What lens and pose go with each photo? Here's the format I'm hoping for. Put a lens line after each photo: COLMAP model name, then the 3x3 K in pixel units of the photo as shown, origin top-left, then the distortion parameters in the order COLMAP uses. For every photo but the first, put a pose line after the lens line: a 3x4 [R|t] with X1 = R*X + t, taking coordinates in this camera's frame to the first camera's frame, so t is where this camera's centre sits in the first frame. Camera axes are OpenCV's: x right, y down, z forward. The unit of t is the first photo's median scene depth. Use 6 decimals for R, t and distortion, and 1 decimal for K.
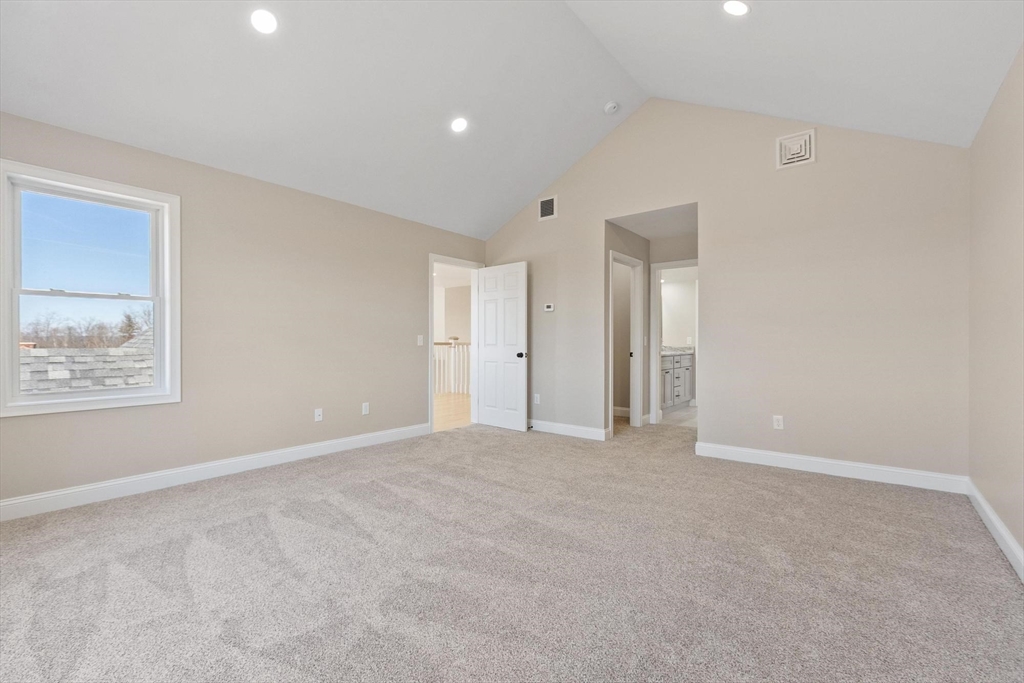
lens RADIAL K [[448.5, 0, 512.0], [0, 448.5, 341.5], [0, 0, 1]] dist [0.000701, -0.000062]
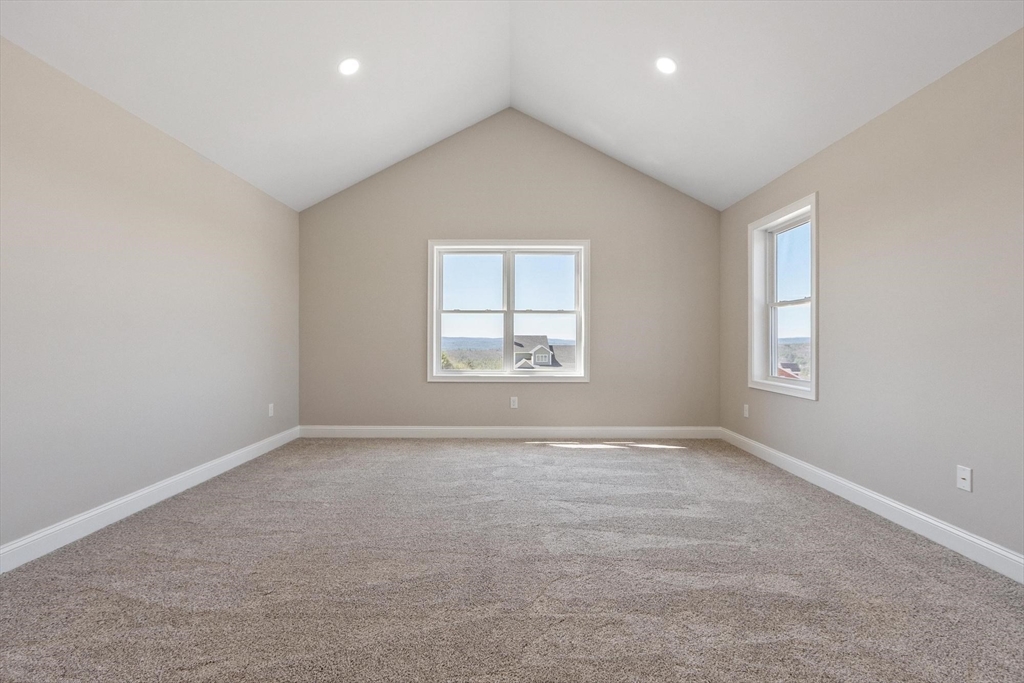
lens RADIAL K [[448.5, 0, 512.0], [0, 448.5, 341.5], [0, 0, 1]] dist [0.000701, -0.000062]
pose [[-0.767710, -0.007401, -0.640755, 0.445343], [-0.017844, 0.999792, 0.009832, 0.015962], [0.640549, 0.018981, -0.767683, 1.531100]]
